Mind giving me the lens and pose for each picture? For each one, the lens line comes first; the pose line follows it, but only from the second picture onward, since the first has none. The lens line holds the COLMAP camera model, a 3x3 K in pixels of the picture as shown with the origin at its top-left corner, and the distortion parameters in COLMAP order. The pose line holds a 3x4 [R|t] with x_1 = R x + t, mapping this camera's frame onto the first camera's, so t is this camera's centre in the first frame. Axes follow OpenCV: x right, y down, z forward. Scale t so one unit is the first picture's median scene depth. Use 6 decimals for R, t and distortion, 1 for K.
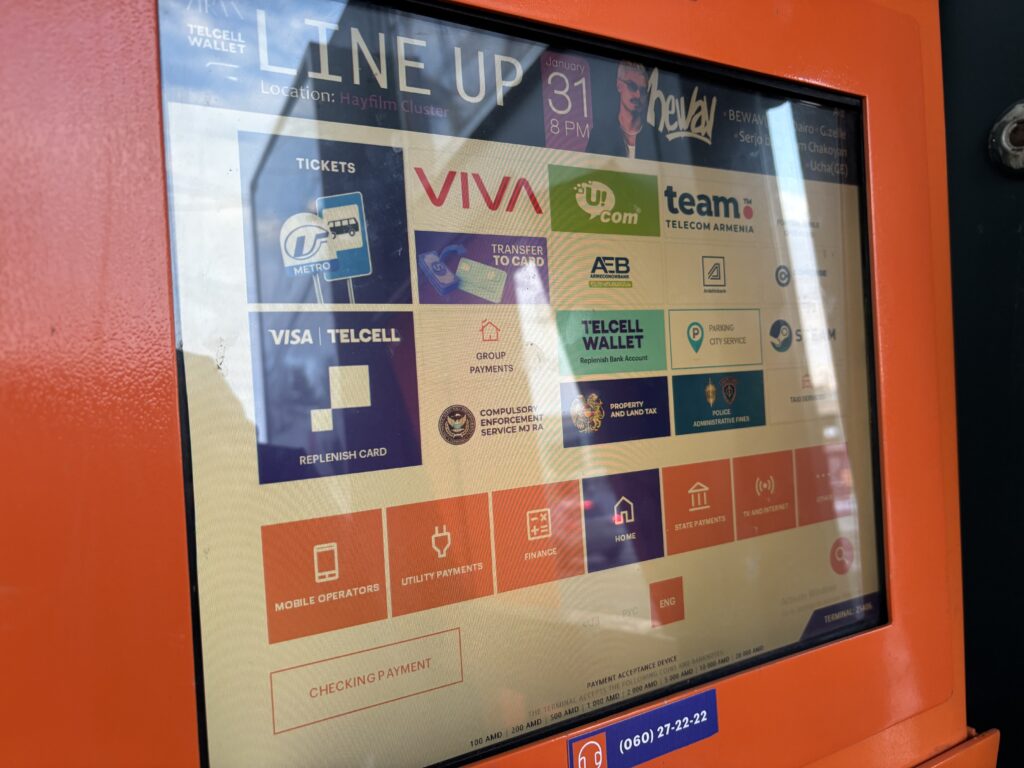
lens RADIAL K [[764.5, 0, 510.3], [0, 764.5, 382.6], [0, 0, 1]] dist [0.005904, -0.016712]
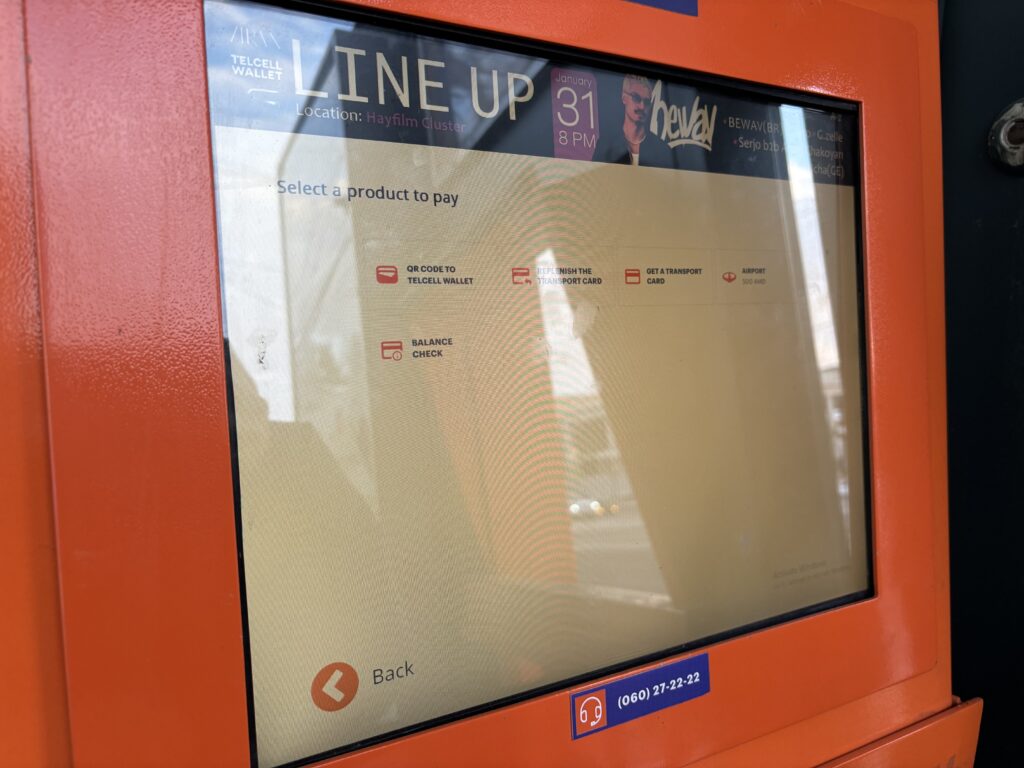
lens RADIAL K [[764.5, 0, 513.3], [0, 764.5, 385.8], [0, 0, 1]] dist [0.005904, -0.016712]
pose [[0.999598, 0.005726, -0.027755, 0.021348], [-0.004813, 0.999448, 0.032857, -0.020015], [0.027927, -0.032711, 0.999075, -0.106879]]
